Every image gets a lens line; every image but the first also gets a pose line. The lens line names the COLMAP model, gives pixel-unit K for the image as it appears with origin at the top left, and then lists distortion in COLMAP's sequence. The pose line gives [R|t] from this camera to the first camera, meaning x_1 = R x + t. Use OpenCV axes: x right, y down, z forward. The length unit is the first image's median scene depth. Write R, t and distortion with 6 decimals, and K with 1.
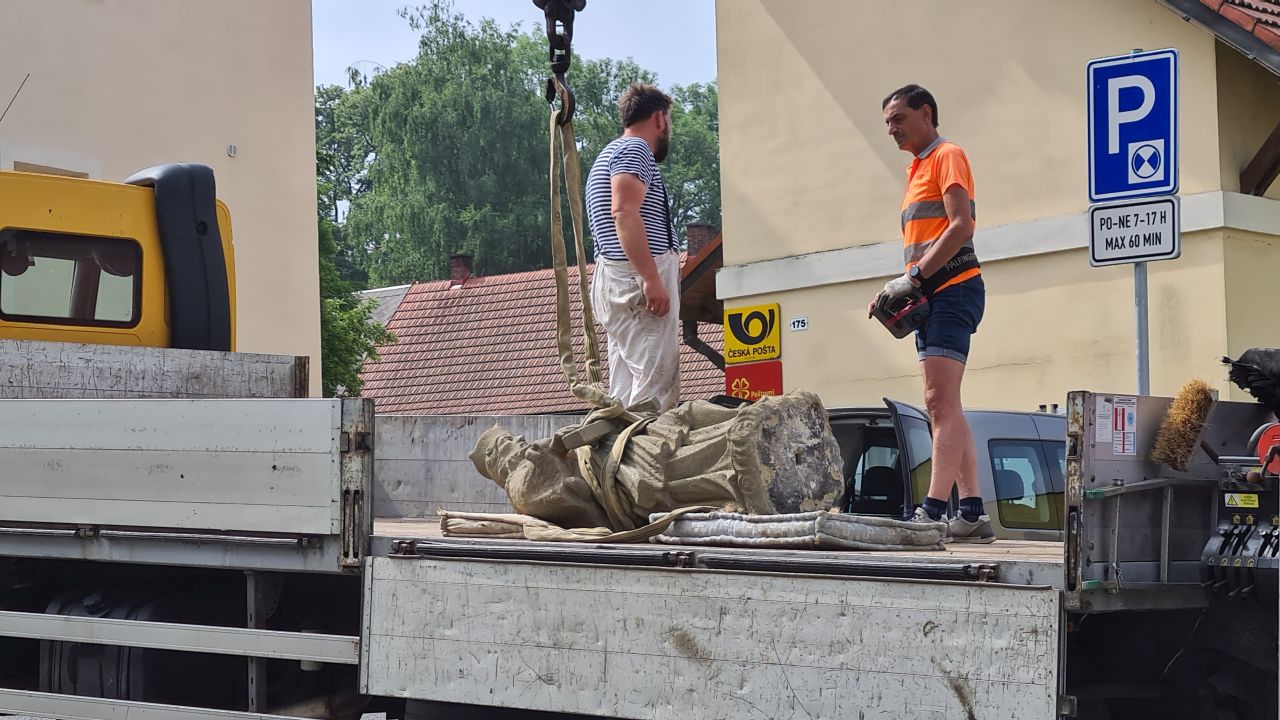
lens RADIAL K [[2882.0, 0, 640.0], [0, 2882.0, 360.0], [0, 0, 1]] dist [0.034791, 0.413670]
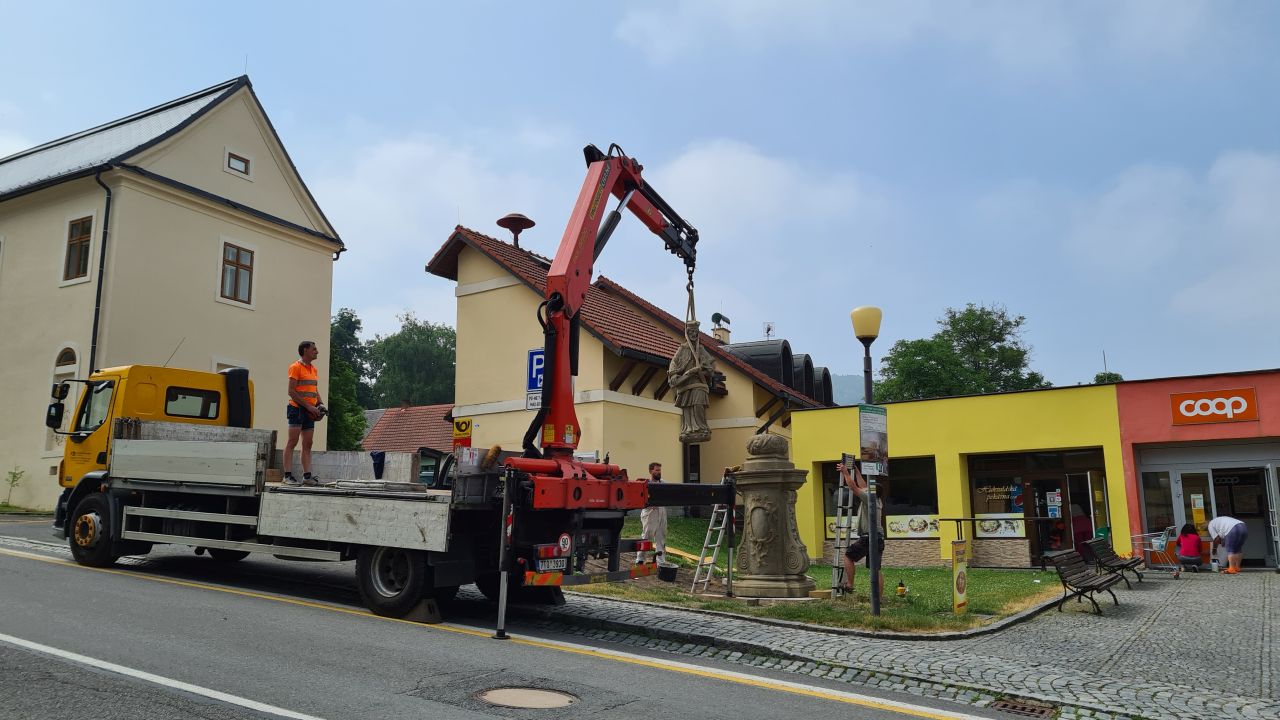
lens RADIAL K [[957.6, 0, 657.3], [0, 957.6, 363.6], [0, 0, 1]] dist [0.050239, -0.038771]
pose [[0.982831, 0.046151, 0.178642, 0.141596], [-0.031844, 0.996112, -0.082144, -0.001075], [-0.181739, 0.075045, 0.980479, -0.162691]]
